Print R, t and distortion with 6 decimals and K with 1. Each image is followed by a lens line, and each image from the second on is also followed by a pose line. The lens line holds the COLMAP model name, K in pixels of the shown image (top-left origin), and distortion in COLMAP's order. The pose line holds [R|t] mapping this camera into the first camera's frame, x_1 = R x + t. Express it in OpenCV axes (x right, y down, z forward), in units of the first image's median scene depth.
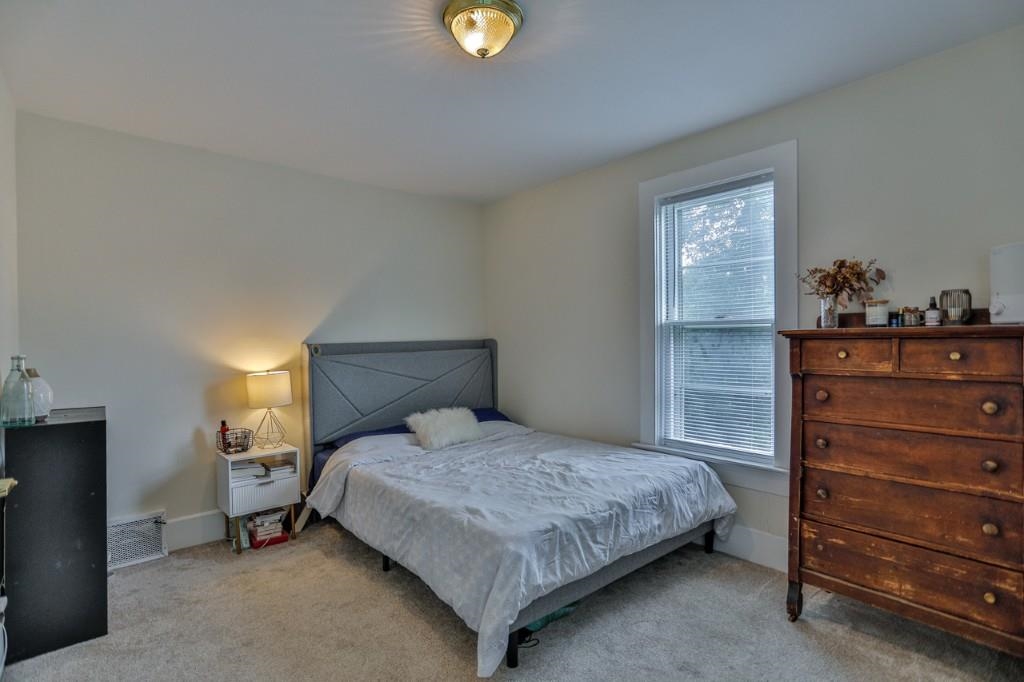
lens RADIAL K [[525.7, 0, 517.1], [0, 525.7, 340.5], [0, 0, 1]] dist [-0.047564, 0.025154]
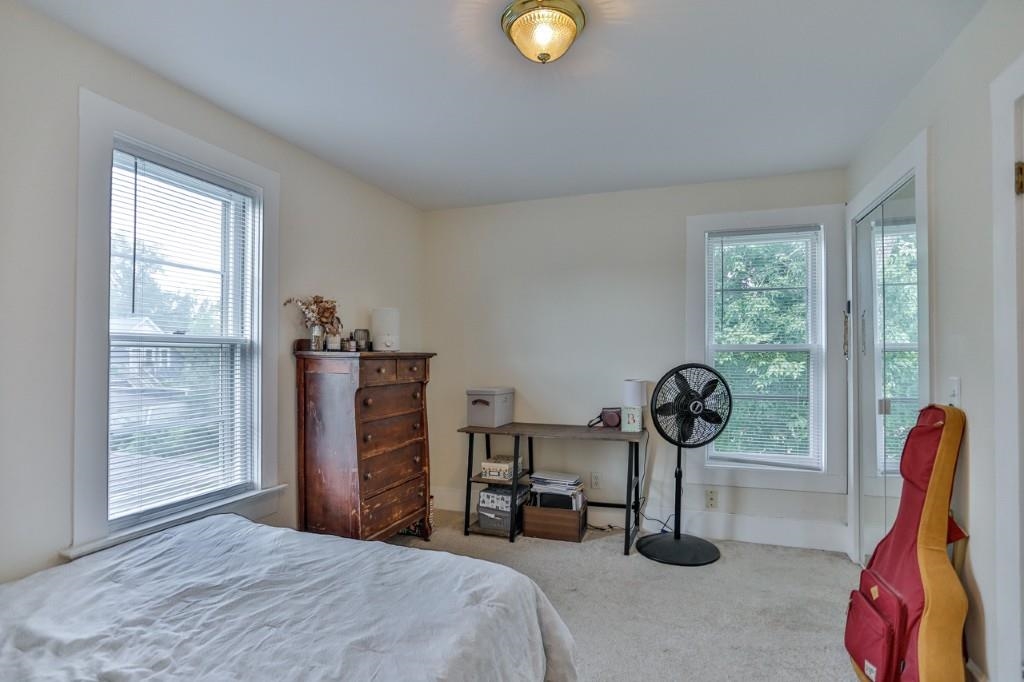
lens RADIAL K [[525.7, 0, 517.7], [0, 525.7, 347.9], [0, 0, 1]] dist [-0.047564, 0.025154]
pose [[-0.521575, 0.020190, 0.852966, -0.650277], [0.007786, 0.999791, -0.018904, -0.004210], [-0.853170, -0.003218, -0.521623, 1.174774]]
